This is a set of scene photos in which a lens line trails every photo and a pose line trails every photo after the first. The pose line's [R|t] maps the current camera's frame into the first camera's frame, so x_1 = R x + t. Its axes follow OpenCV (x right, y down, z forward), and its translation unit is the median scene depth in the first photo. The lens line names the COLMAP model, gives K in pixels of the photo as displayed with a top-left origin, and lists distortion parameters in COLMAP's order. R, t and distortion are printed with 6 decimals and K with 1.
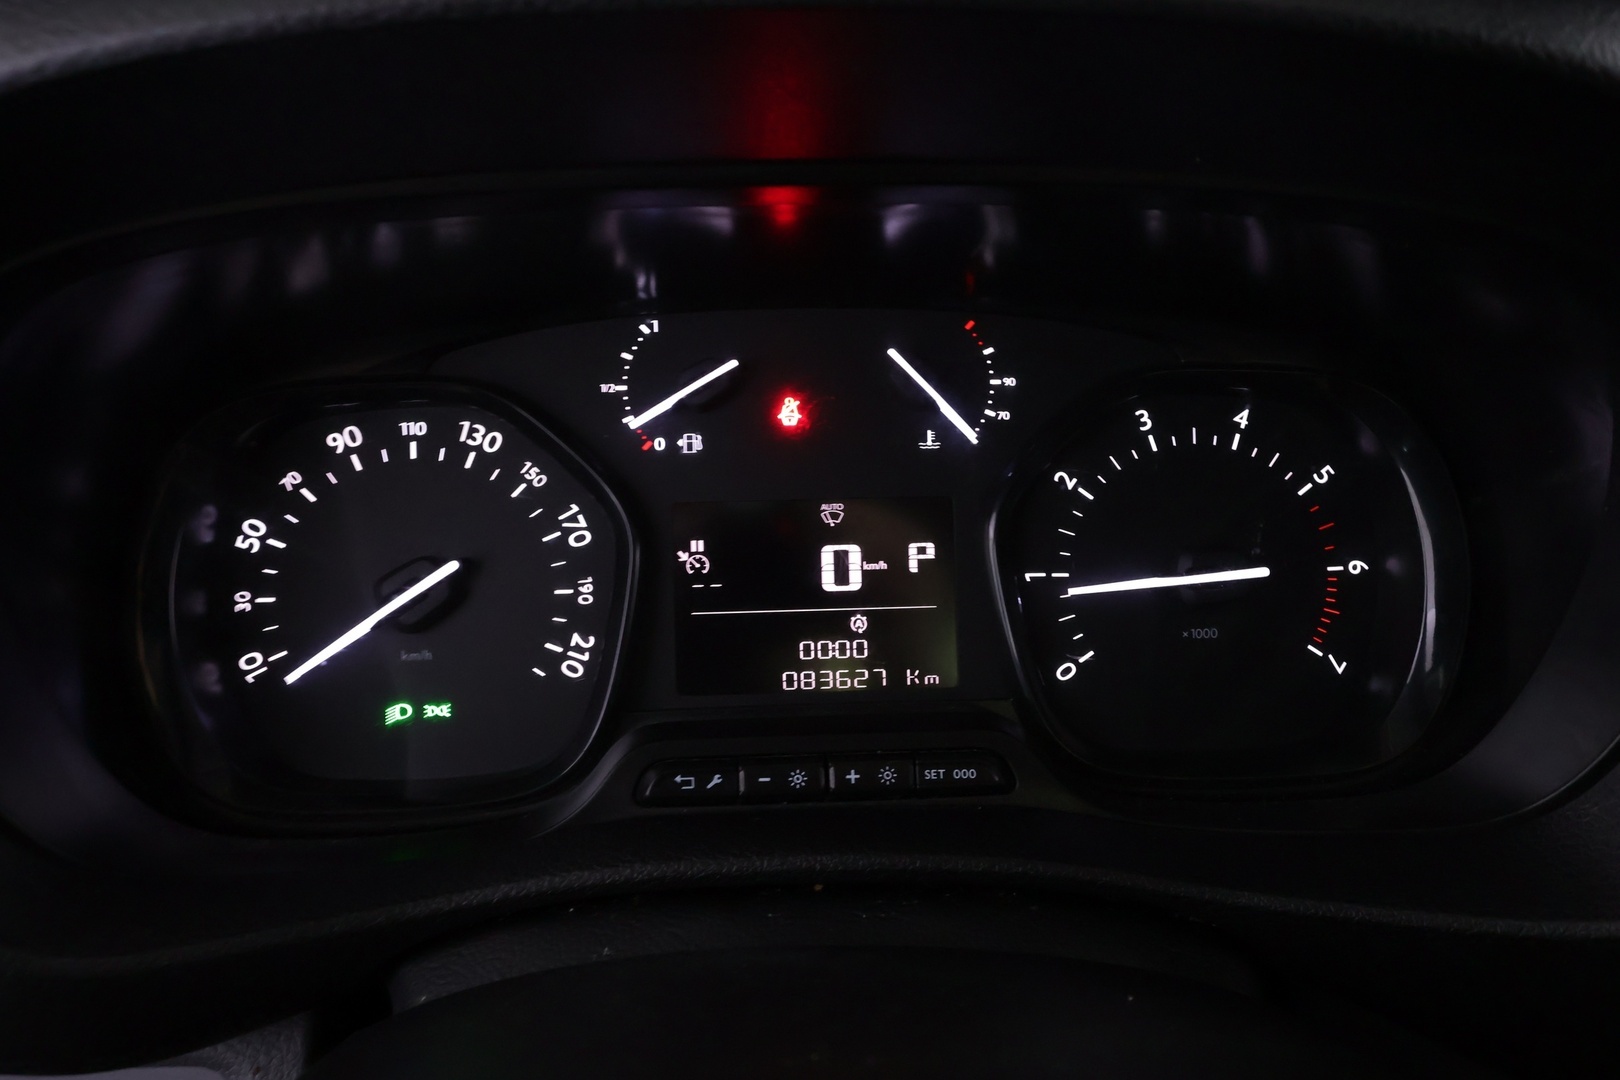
lens RADIAL K [[1113.6, 0, 810.0], [0, 1113.6, 540.0], [0, 0, 1]] dist [-0.006542, -0.000481]
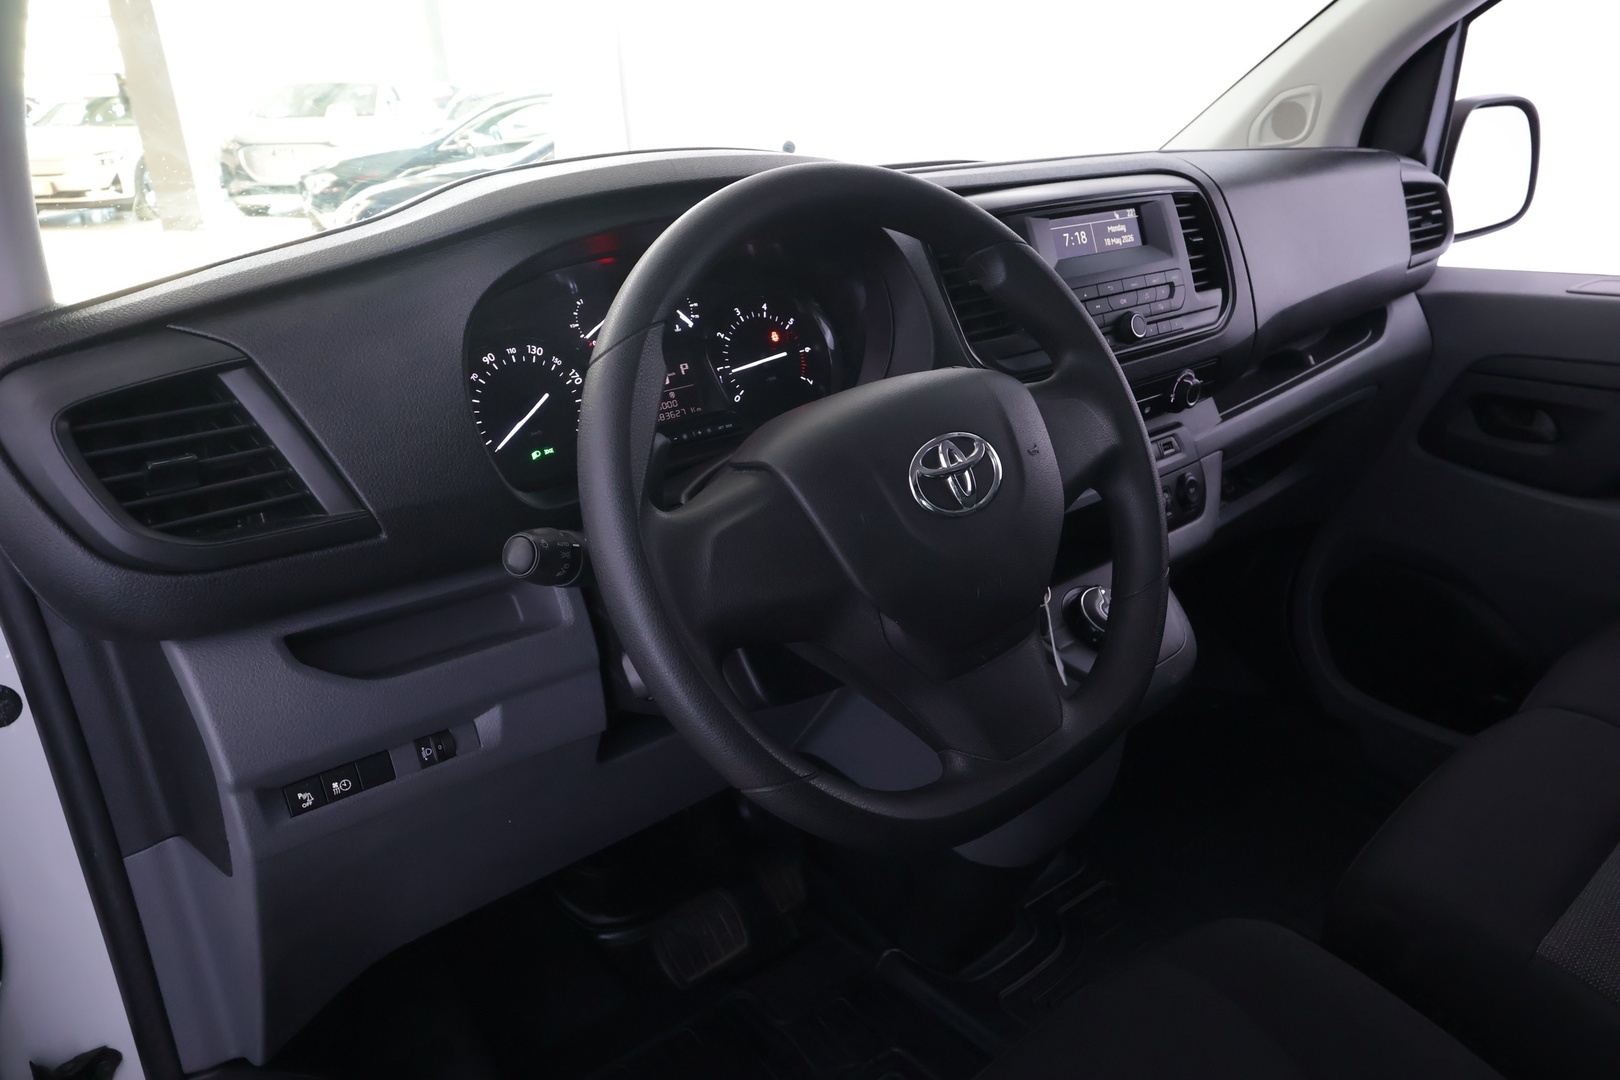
lens RADIAL K [[1113.6, 0, 810.0], [0, 1113.6, 540.0], [0, 0, 1]] dist [-0.006542, -0.000481]
pose [[0.806579, -0.246786, 0.537147, -1.296960], [0.241924, 0.966911, 0.080963, 0.289347], [-0.539354, 0.064646, 0.839594, -1.563033]]
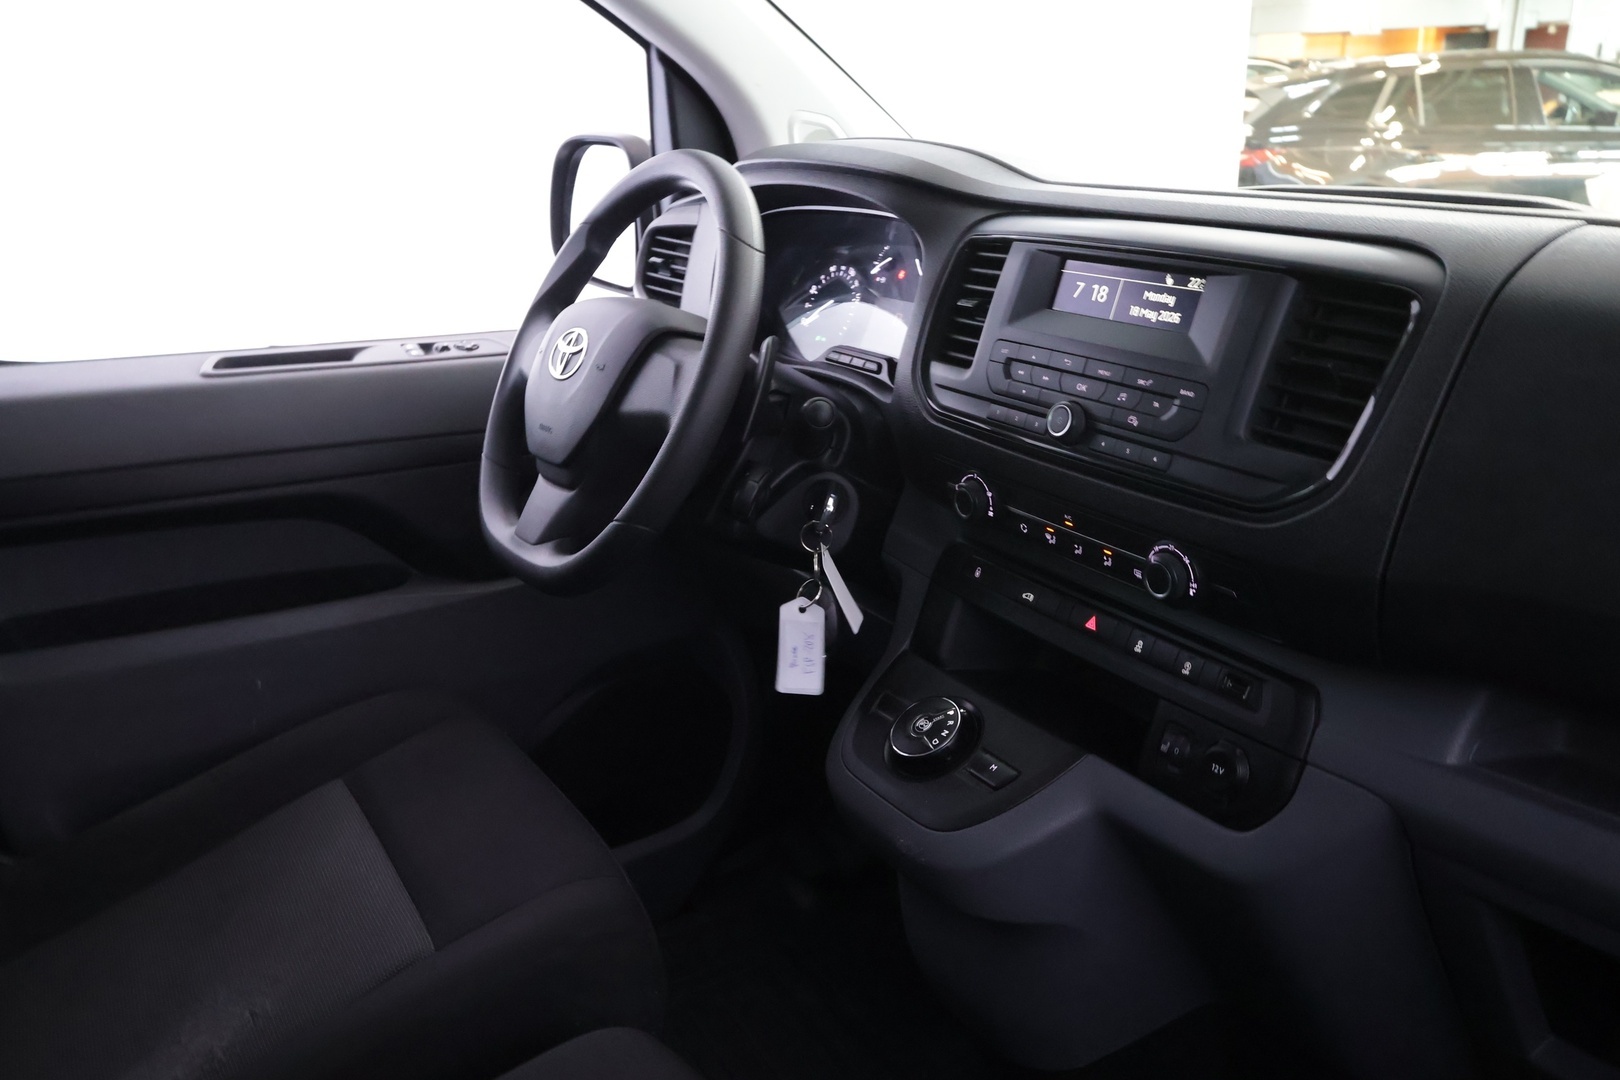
lens RADIAL K [[1287.5, 0, 810.0], [0, 1287.5, 540.0], [0, 0, 1]] dist [-0.002201, -0.000497]
pose [[0.467083, 0.269602, -0.842110, 3.540264], [-0.284130, 0.947637, 0.145791, 0.172410], [0.837319, 0.171172, 0.519227, -1.233179]]
